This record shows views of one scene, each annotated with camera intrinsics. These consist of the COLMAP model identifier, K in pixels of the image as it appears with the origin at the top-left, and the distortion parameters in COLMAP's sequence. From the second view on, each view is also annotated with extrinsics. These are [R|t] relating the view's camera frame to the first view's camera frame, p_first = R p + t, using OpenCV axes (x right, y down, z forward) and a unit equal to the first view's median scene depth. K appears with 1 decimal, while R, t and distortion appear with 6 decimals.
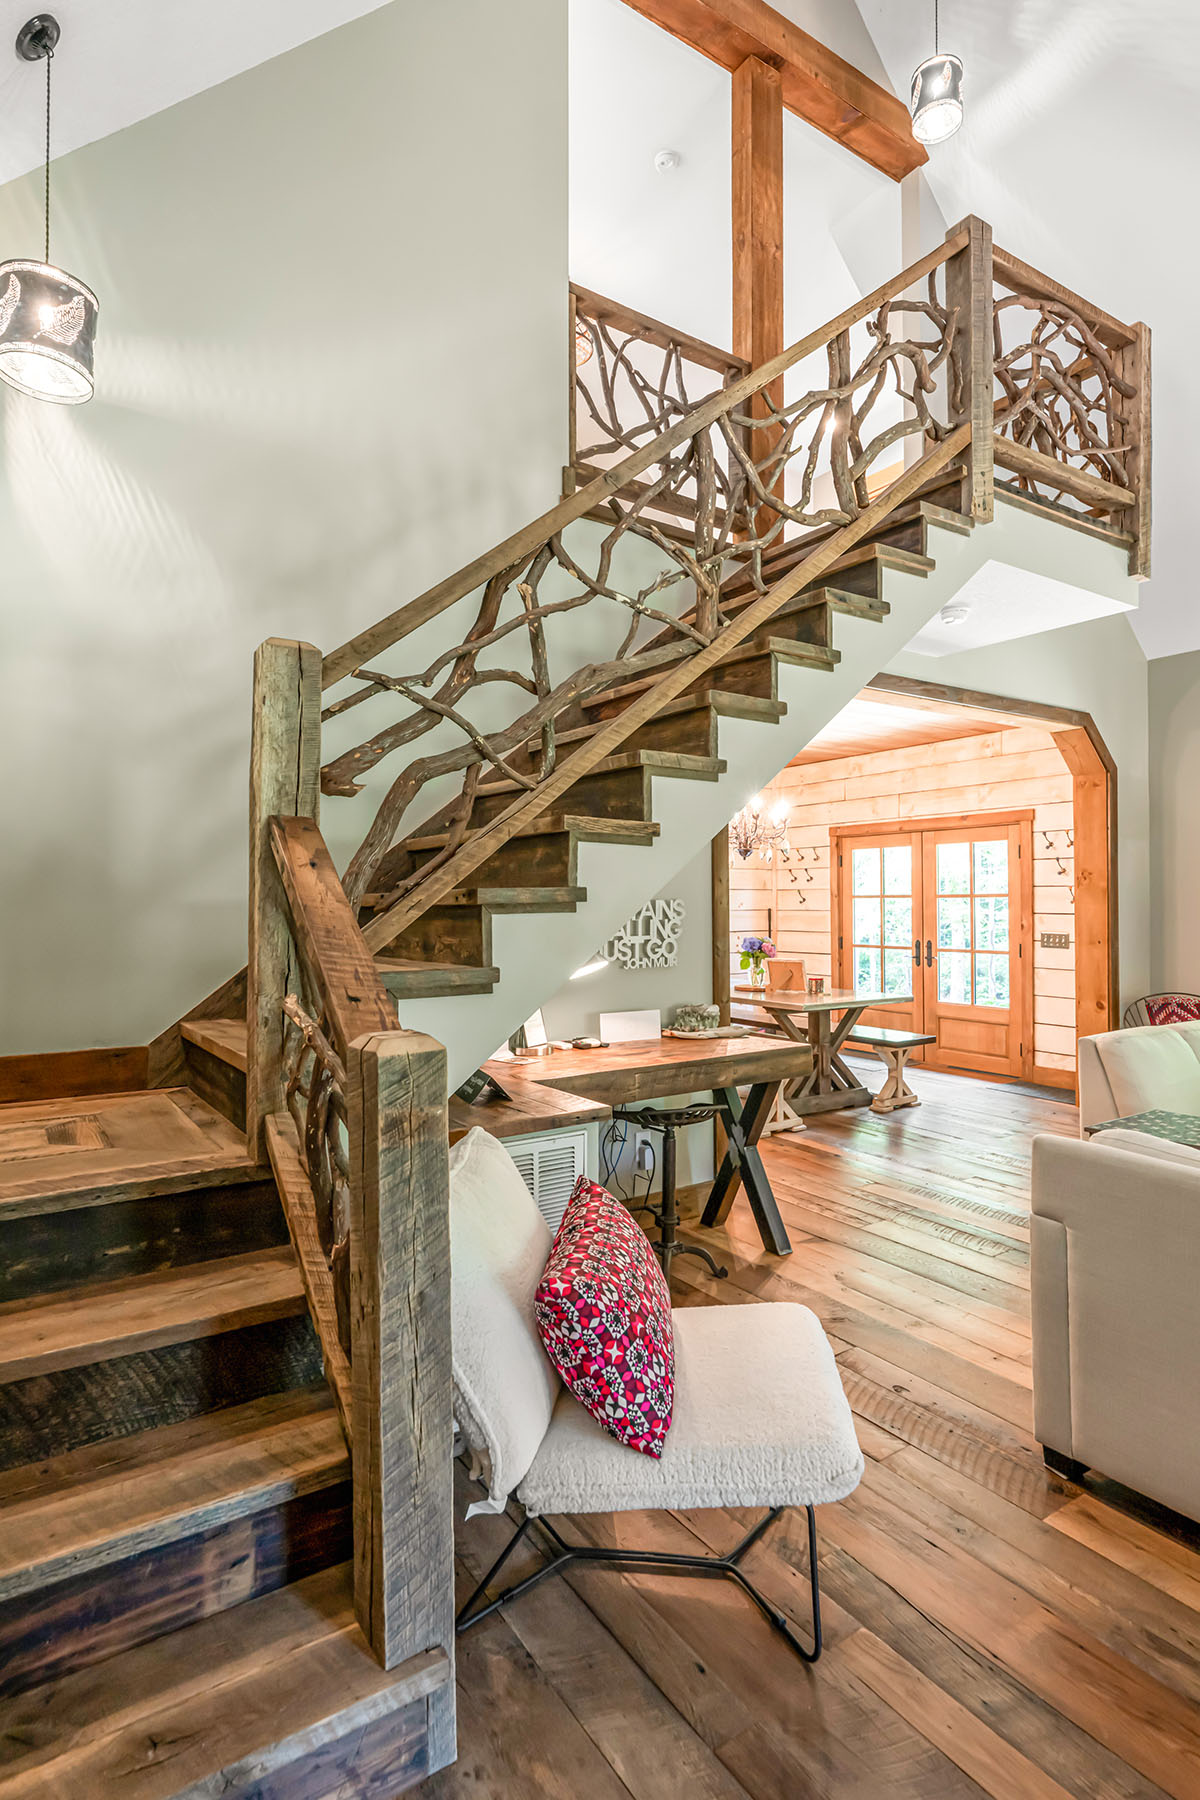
lens RADIAL K [[931.3, 0, 595.1], [0, 931.3, 894.1], [0, 0, 1]] dist [0.001681, -0.000575]
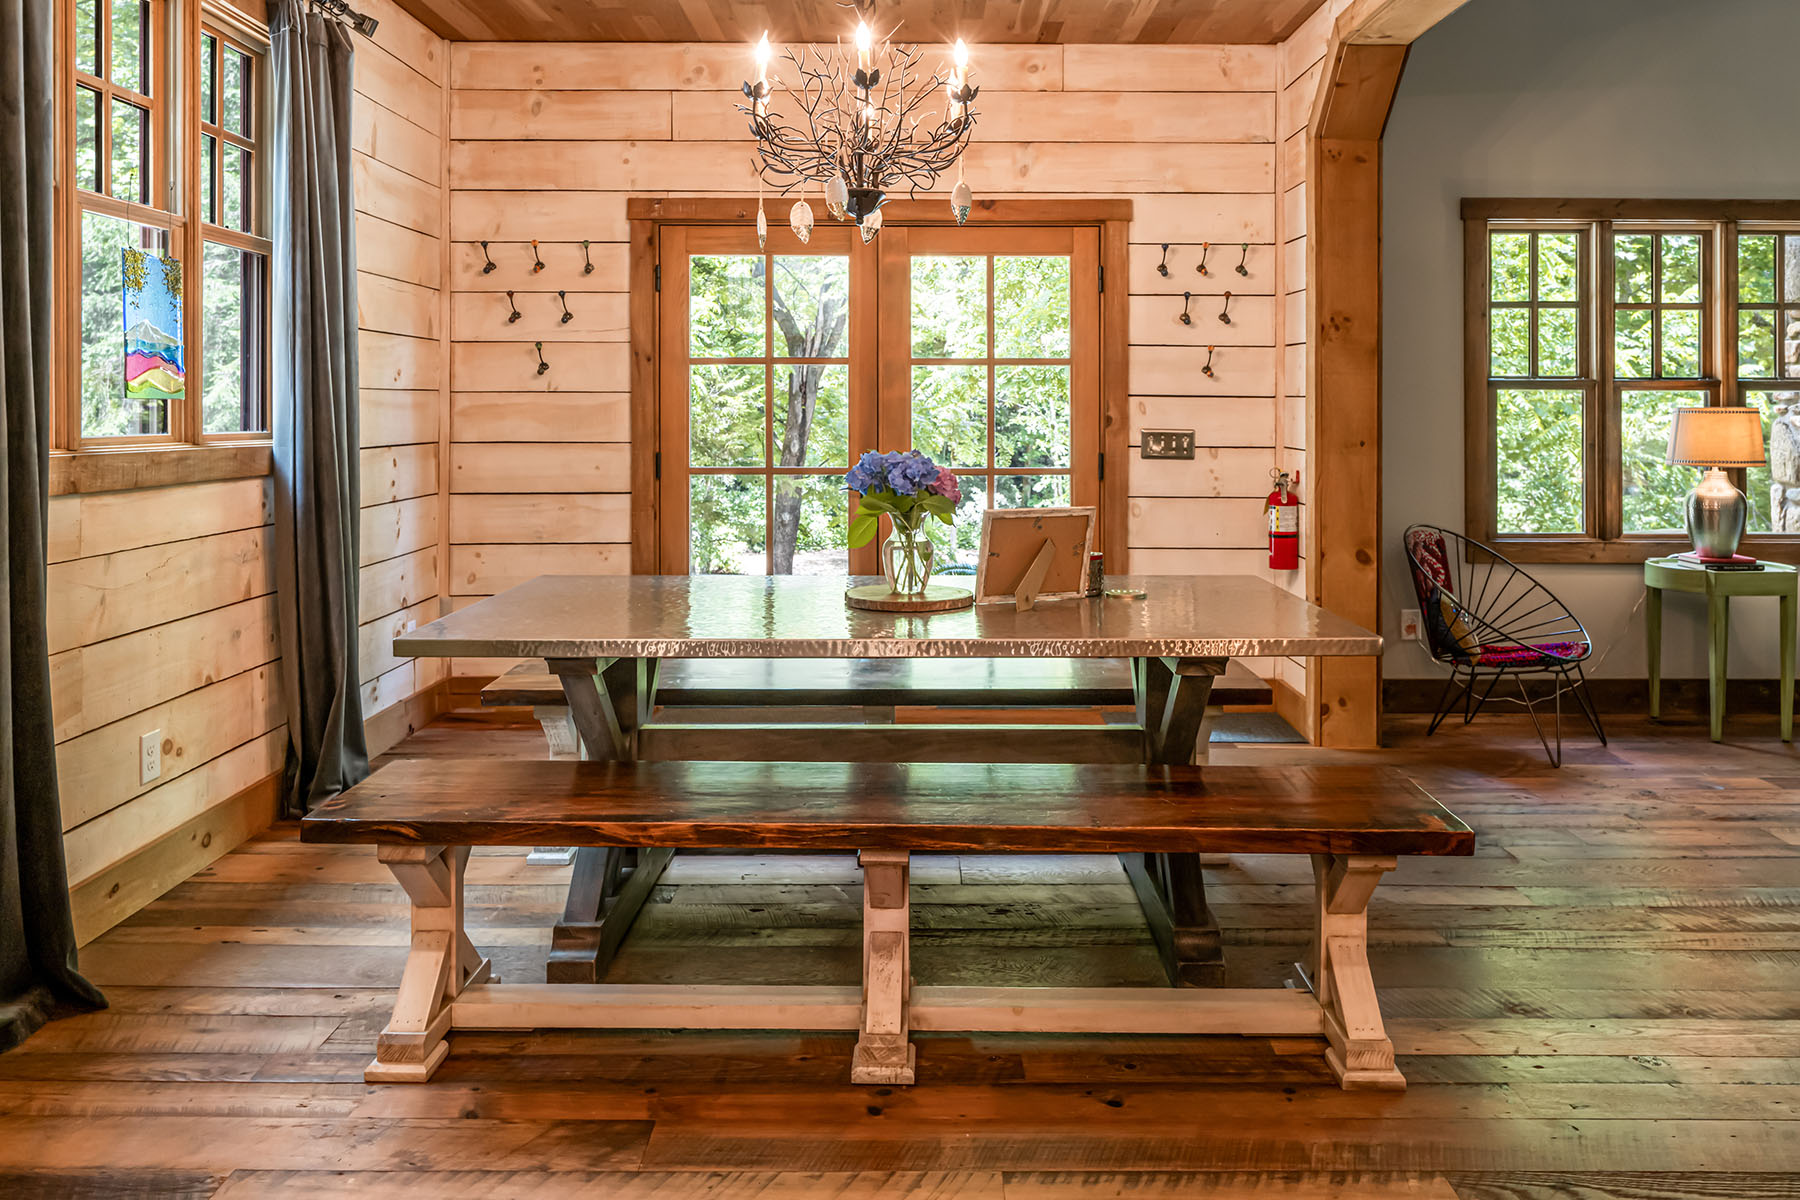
lens RADIAL K [[1436.8, 0, 904.6], [0, 1436.8, 382.5], [0, 0, 1]] dist [0.001177, -0.002571]
pose [[0.551409, 0.000952, 0.834234, -0.296052], [-0.012460, 0.999897, 0.007094, 0.009052], [-0.834142, -0.014306, 0.551365, 0.669197]]
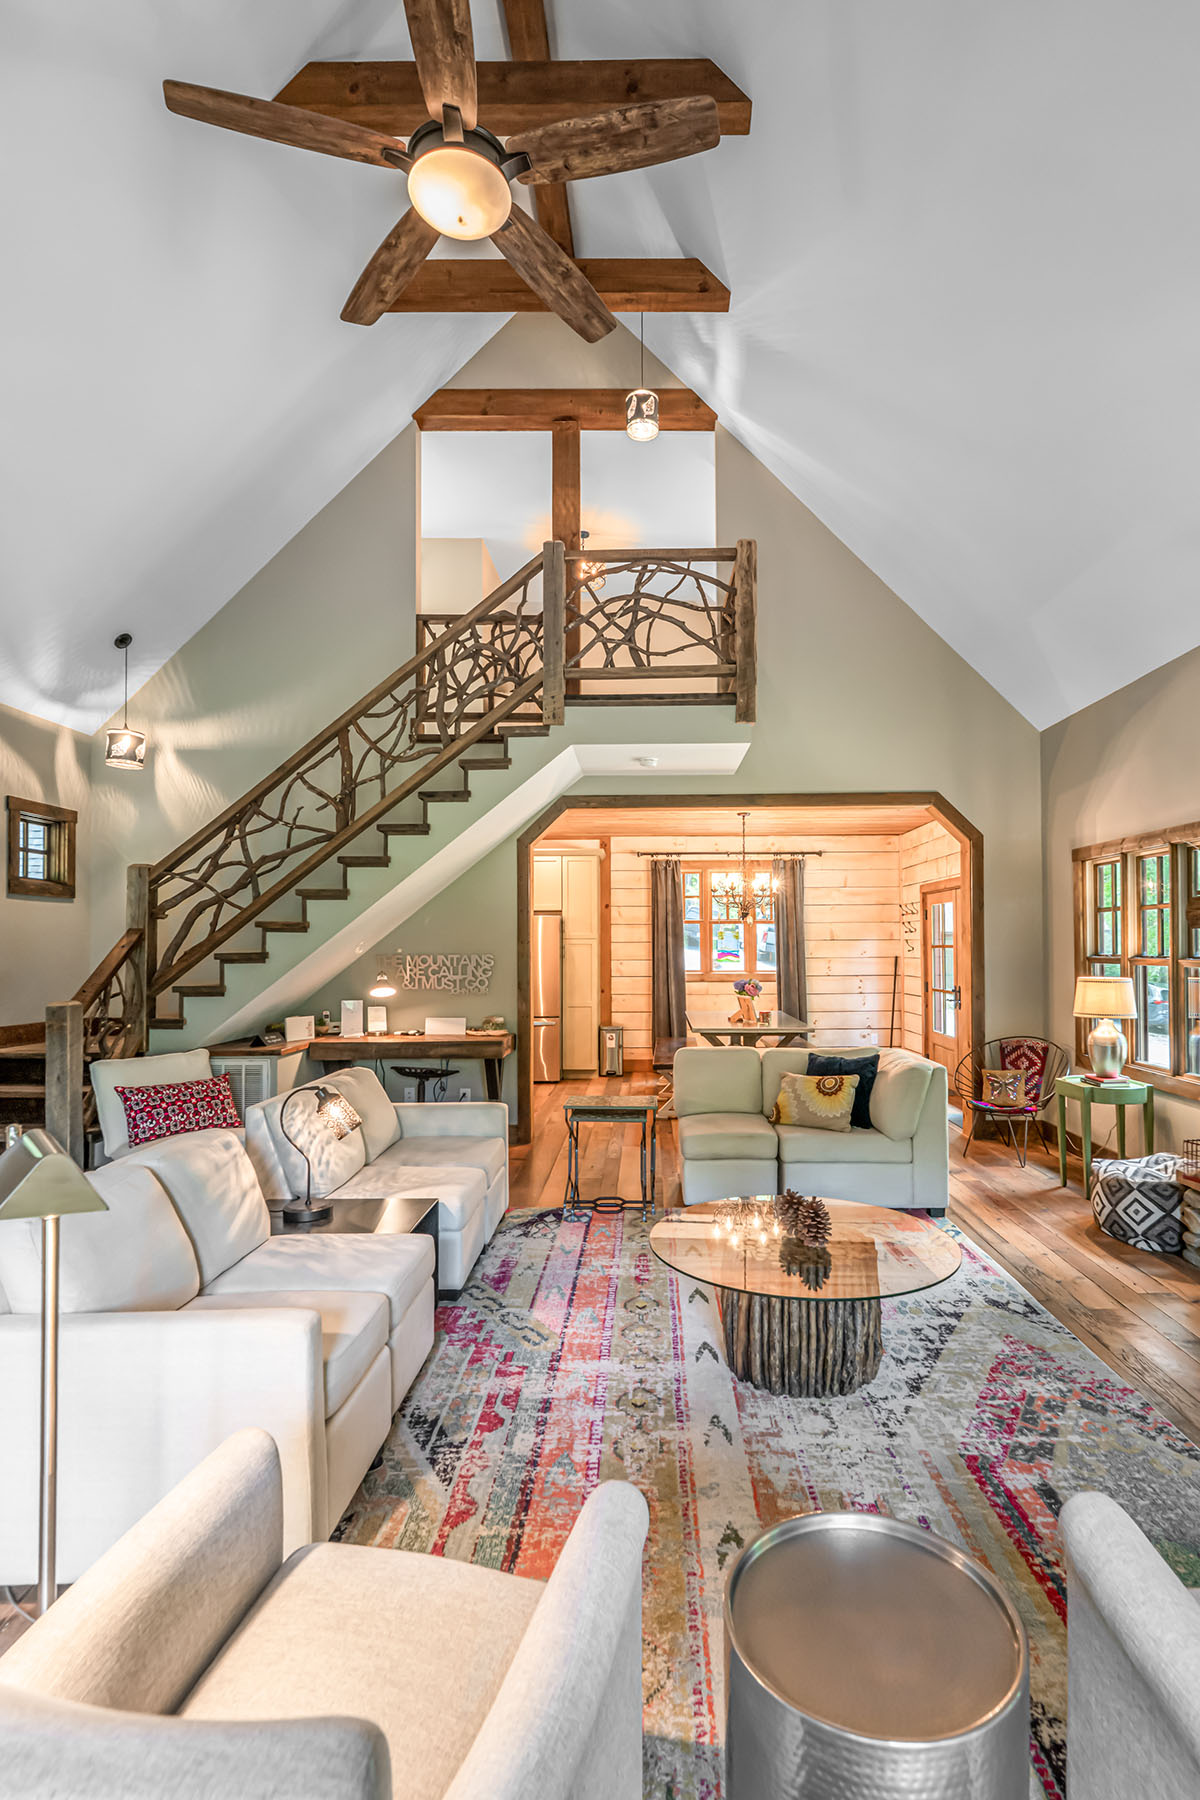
lens RADIAL K [[875.5, 0, 651.4], [0, 875.5, 928.5], [0, 0, 1]] dist [-0.000592, -0.000082]
pose [[0.837088, -0.012977, -0.546914, 0.715010], [0.008402, 0.999906, -0.010866, -0.012471], [0.547004, 0.004501, 0.837118, -0.098345]]
